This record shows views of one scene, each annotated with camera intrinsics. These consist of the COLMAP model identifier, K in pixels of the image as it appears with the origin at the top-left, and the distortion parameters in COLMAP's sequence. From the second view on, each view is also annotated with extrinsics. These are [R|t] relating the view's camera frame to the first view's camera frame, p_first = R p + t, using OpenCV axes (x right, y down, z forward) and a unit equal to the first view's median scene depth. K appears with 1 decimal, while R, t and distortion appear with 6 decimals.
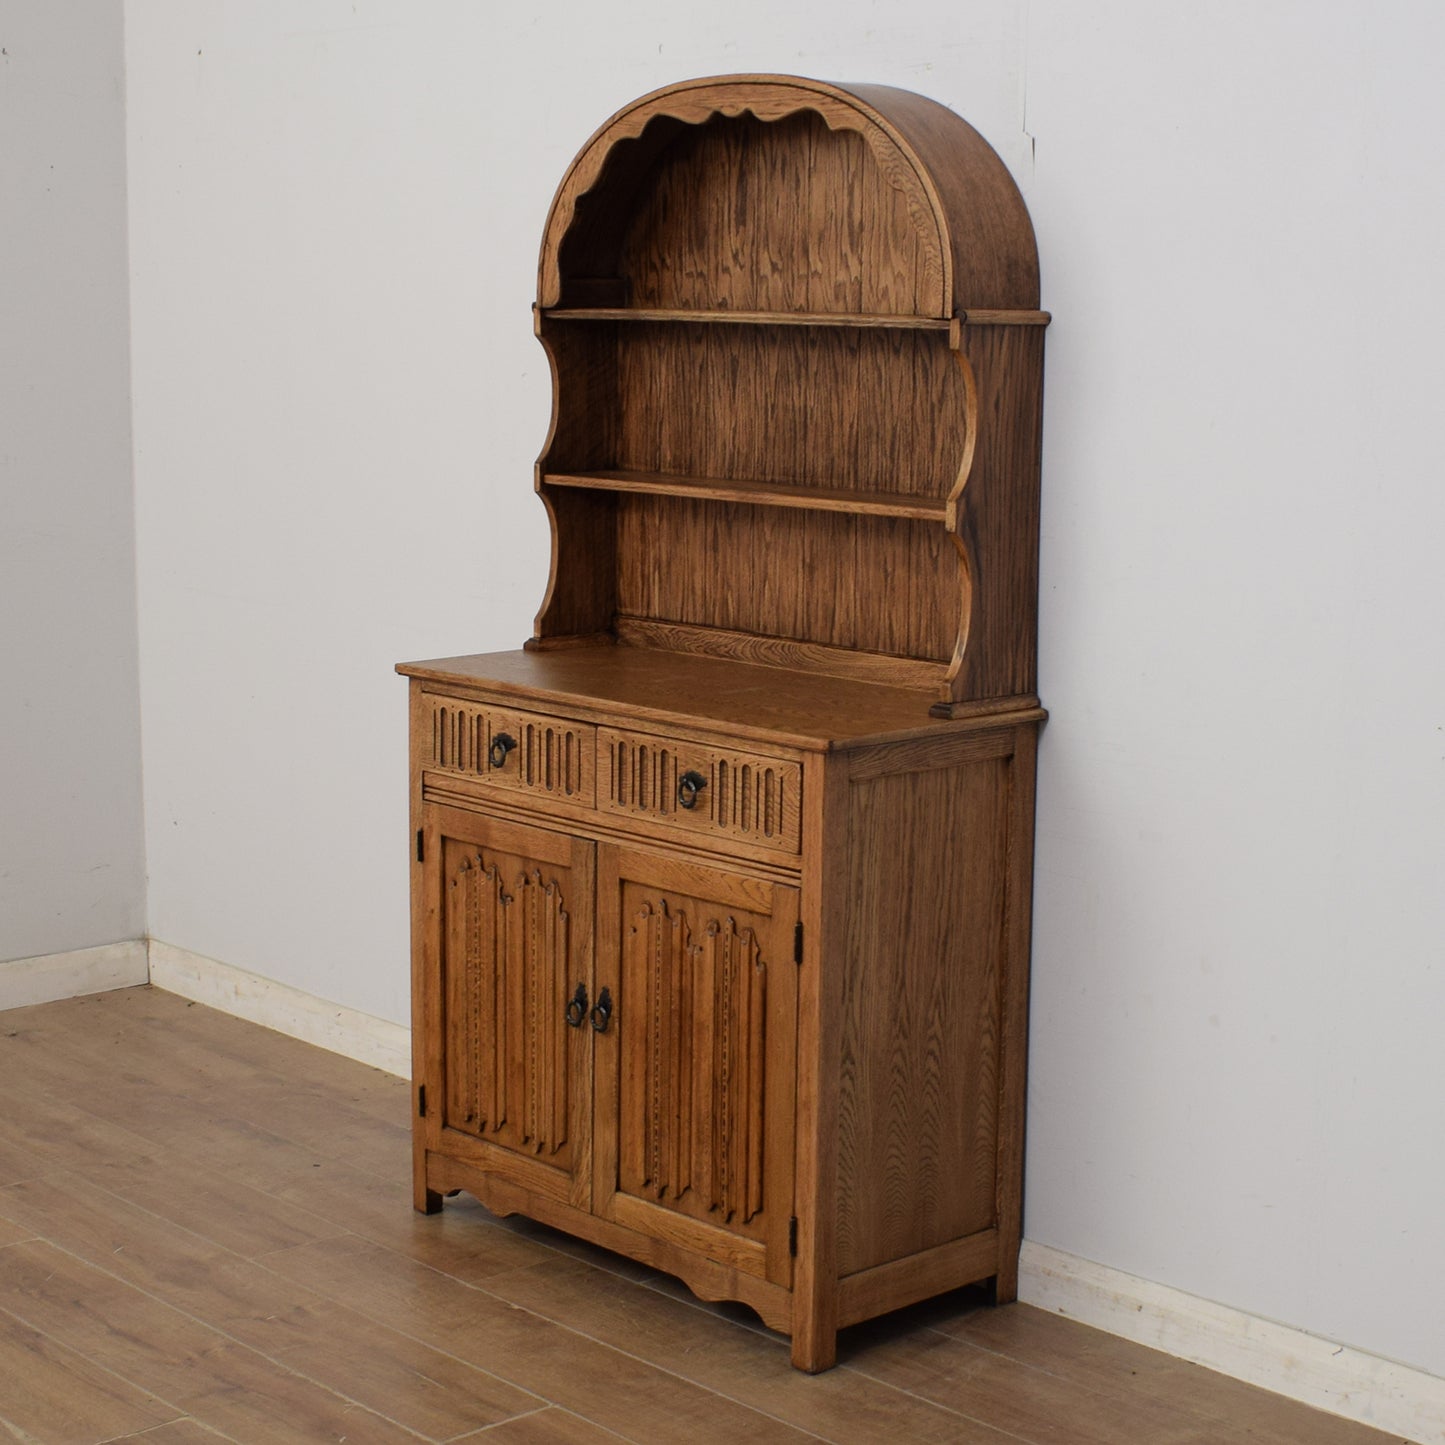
lens RADIAL K [[2711.9, 0, 787.3], [0, 2711.9, 738.8], [0, 0, 1]] dist [-0.095549, 0.000000]
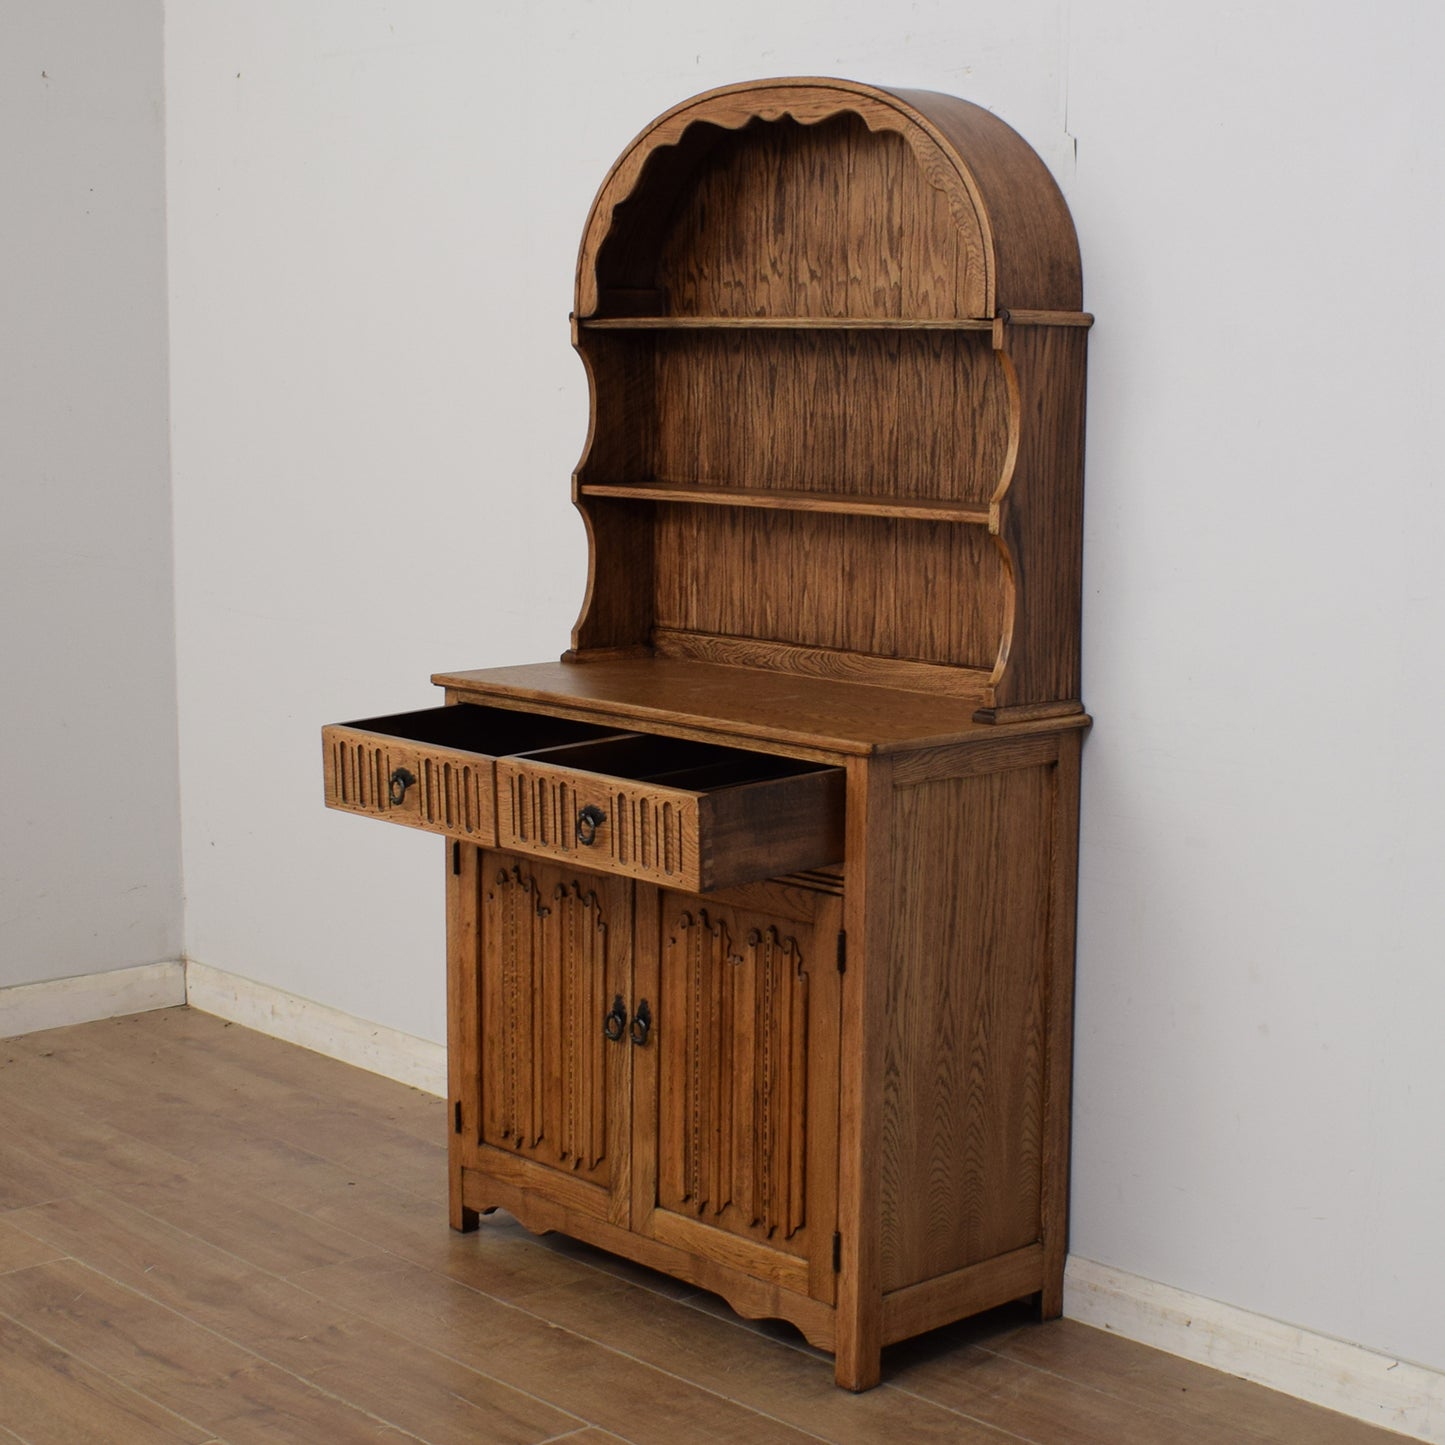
lens RADIAL K [[2593.2, 0, 842.3], [0, 2593.2, 716.1], [0, 0, 1]] dist [-0.096192, 0.000000]
pose [[0.999923, -0.002467, 0.012144, -0.006144], [0.002780, 0.999663, -0.025808, 0.012937], [-0.012076, 0.025840, 0.999593, 0.054118]]
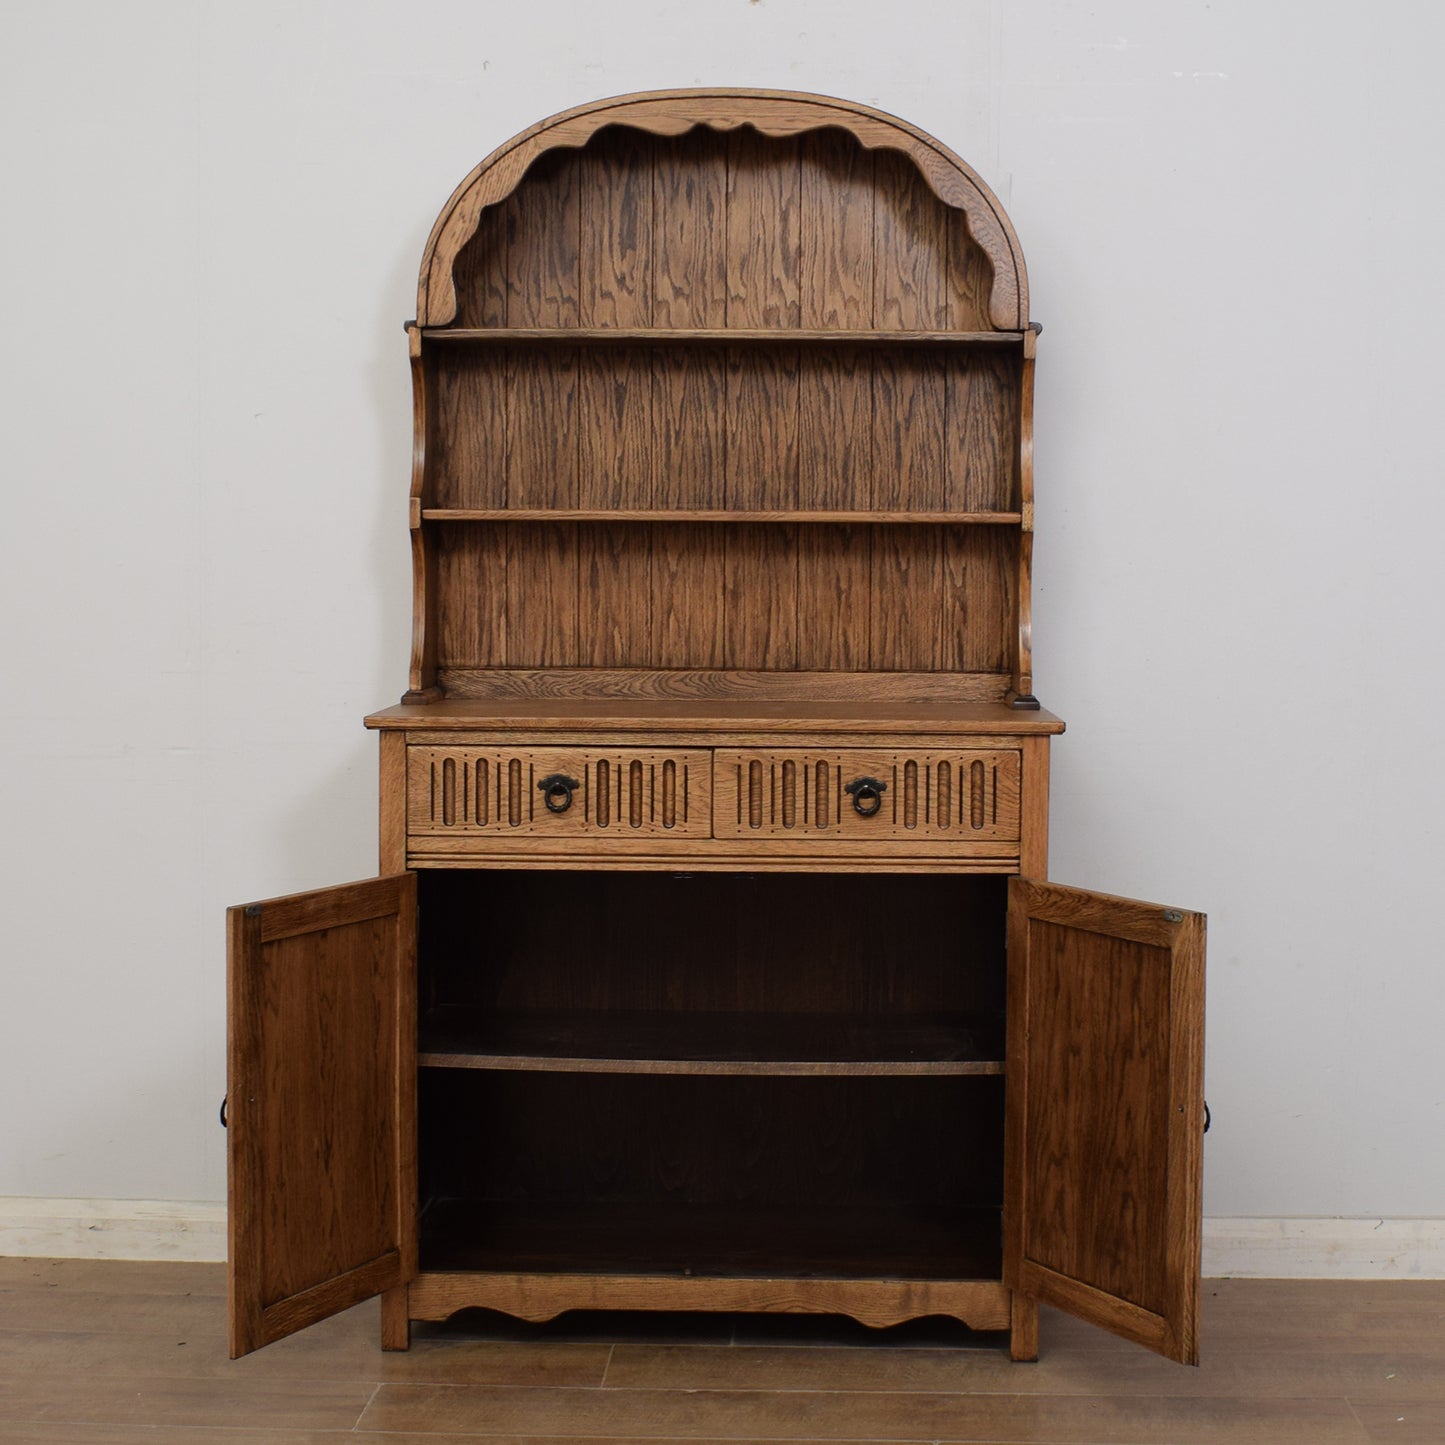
lens RADIAL K [[2498.3, 0, 755.6], [0, 2498.3, 757.8], [0, 0, 1]] dist [-0.098817, 0.000000]
pose [[0.719680, -0.064118, 0.691339, -0.639329], [0.117507, 0.992611, -0.030266, 0.025727], [-0.684290, 0.103019, 0.721896, 0.351603]]
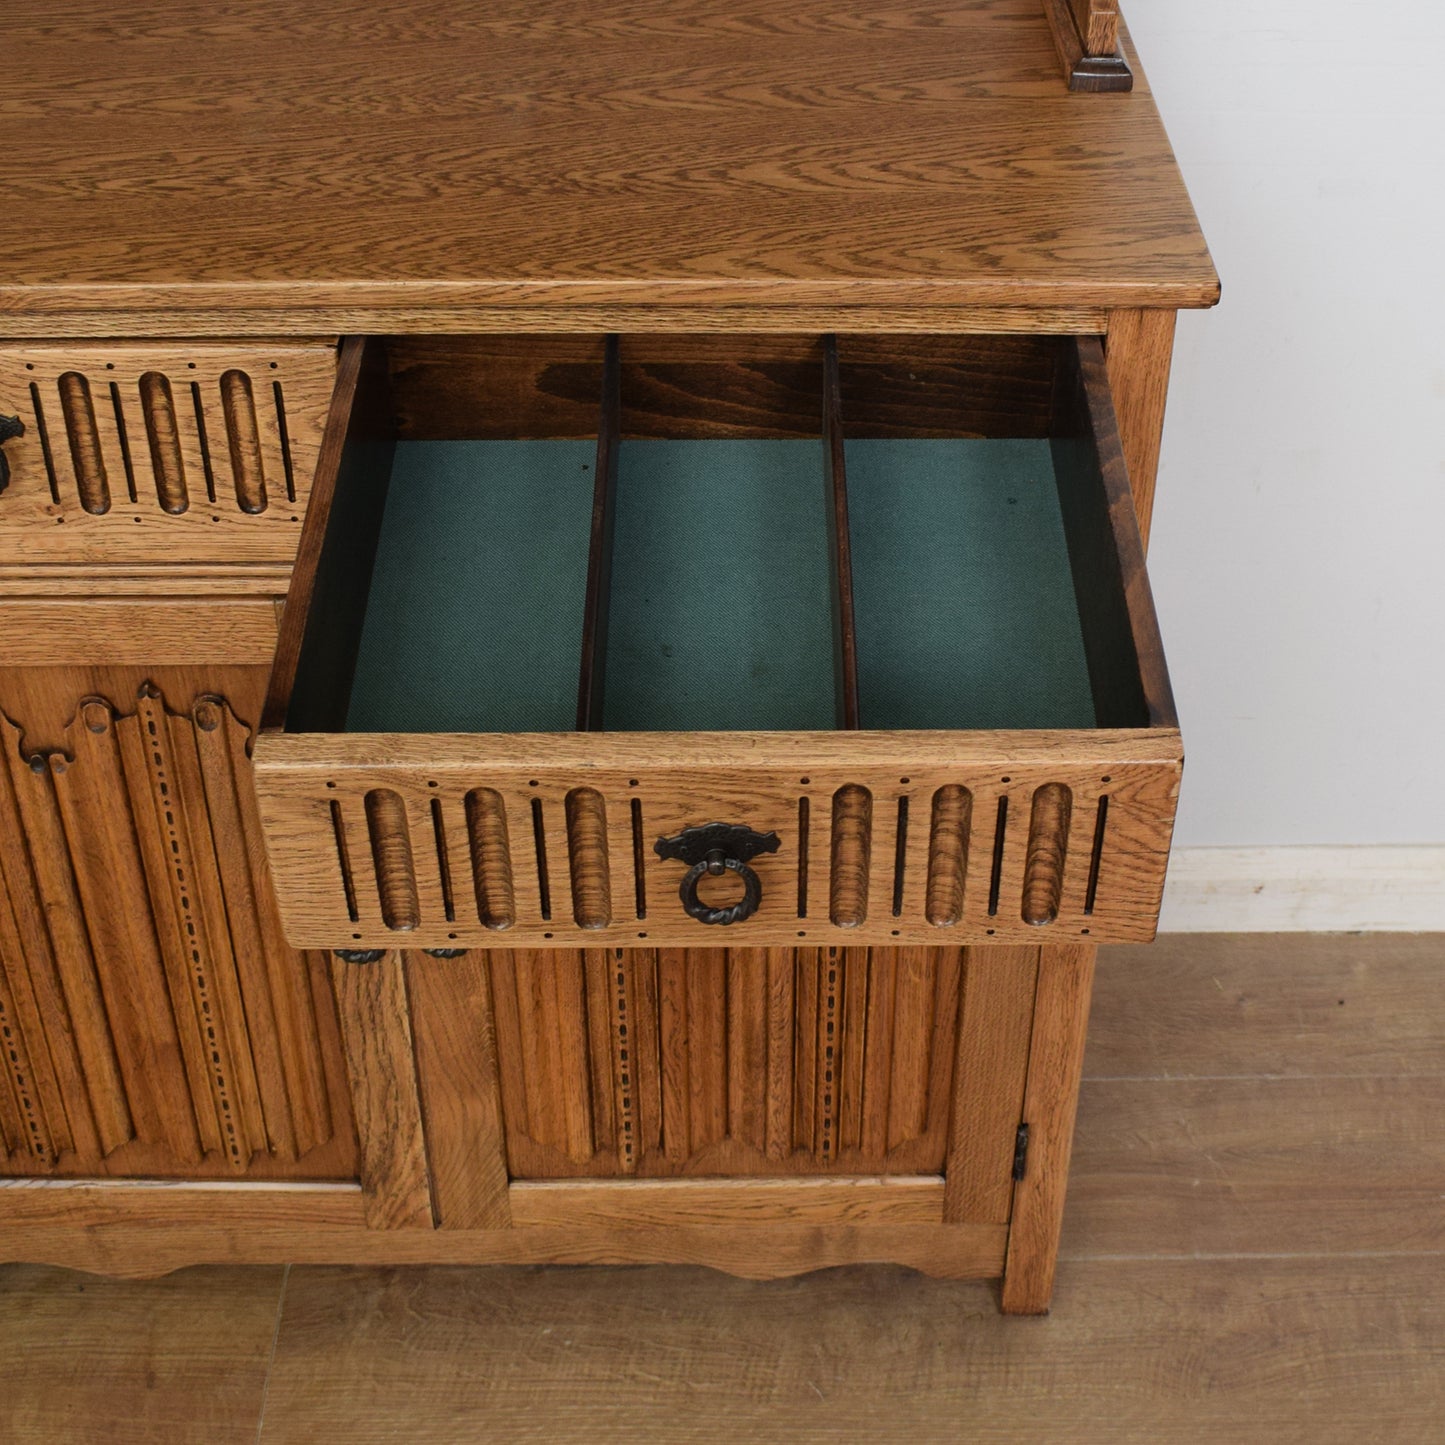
lens RADIAL K [[2359.8, 0, 785.7], [0, 2359.8, 710.7], [0, 0, 1]] dist [-0.098686, 0.000000]
pose [[0.685117, -0.454668, 0.569115, -0.229334], [0.119120, 0.840700, 0.528237, -0.122879], [-0.718628, -0.294111, 0.630137, 0.710873]]
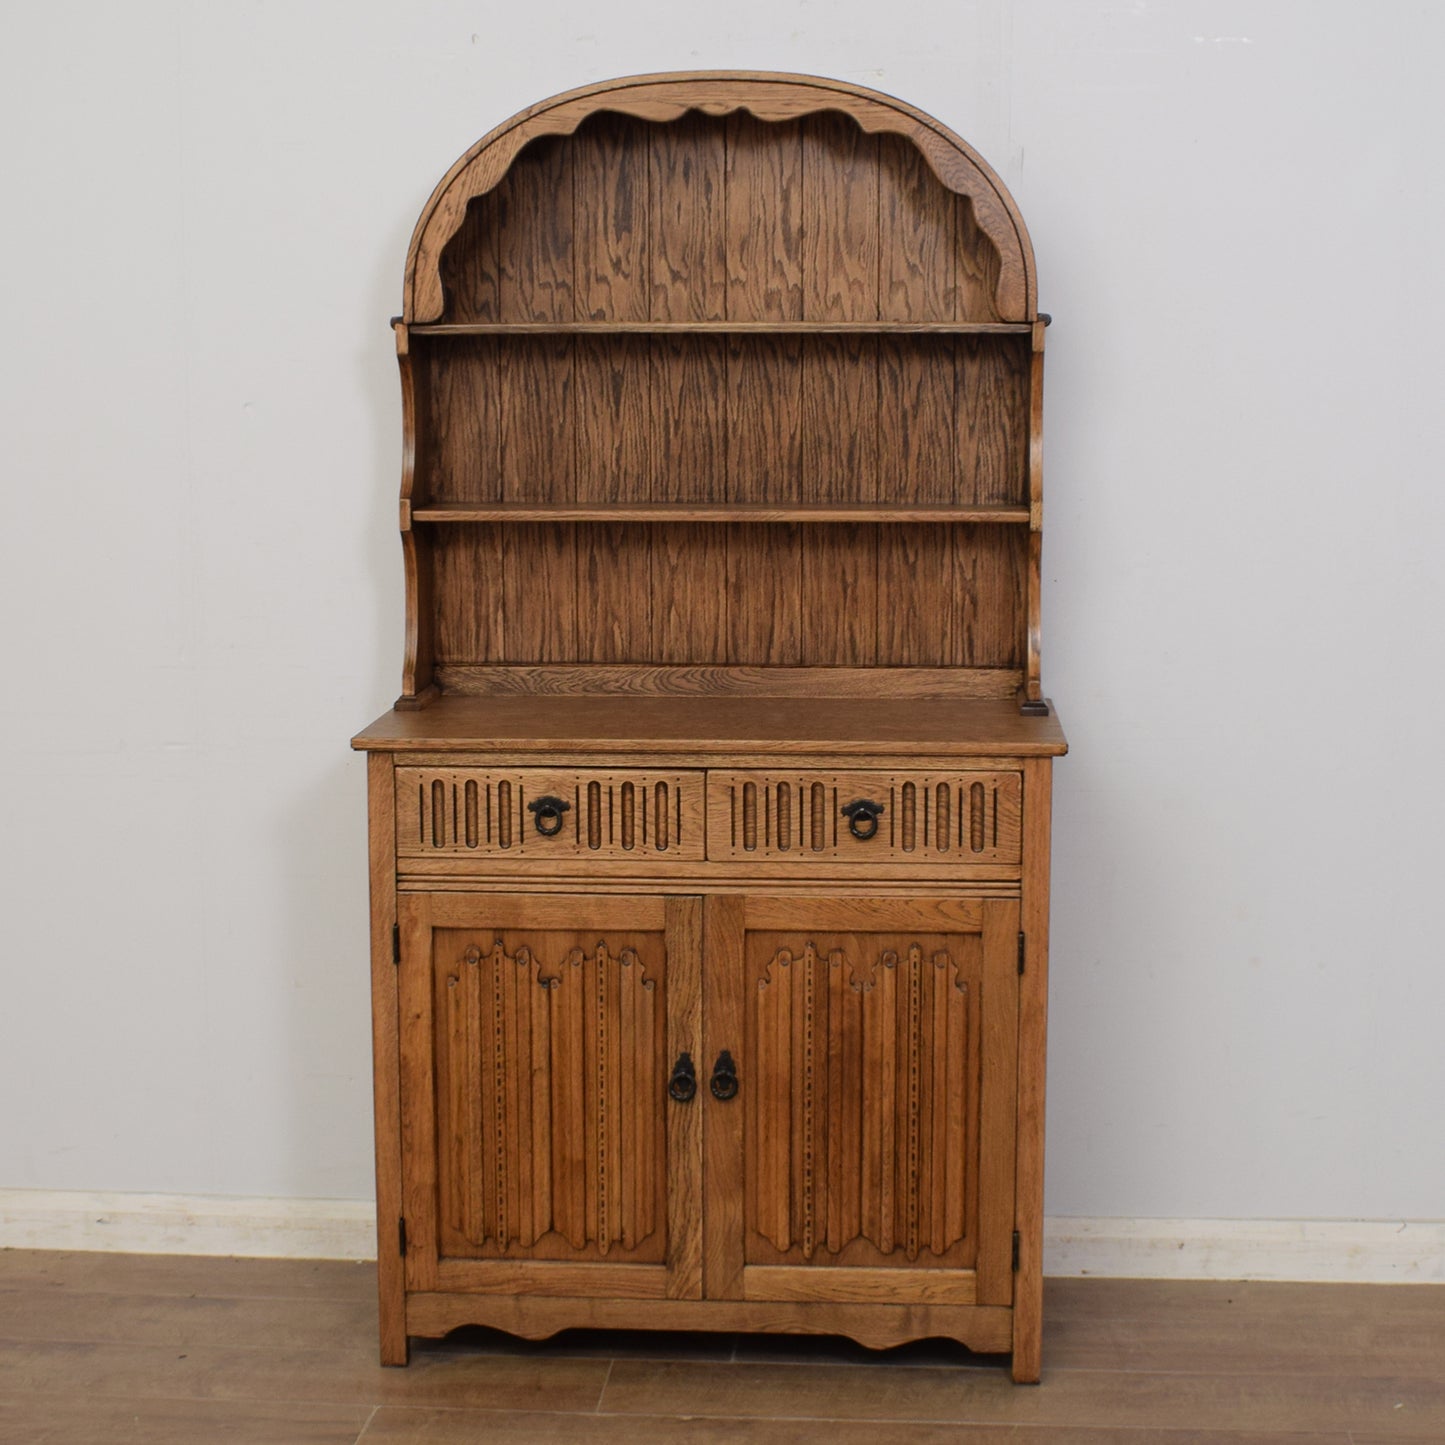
lens RADIAL K [[2593.2, 0, 717.5], [0, 2593.2, 734.6], [0, 0, 1]] dist [-0.096192, 0.000000]
pose [[0.752567, -0.114067, 0.648561, -0.616913], [0.122029, 0.991982, 0.032869, -0.043650], [-0.647110, 0.054407, 0.760453, 0.316643]]
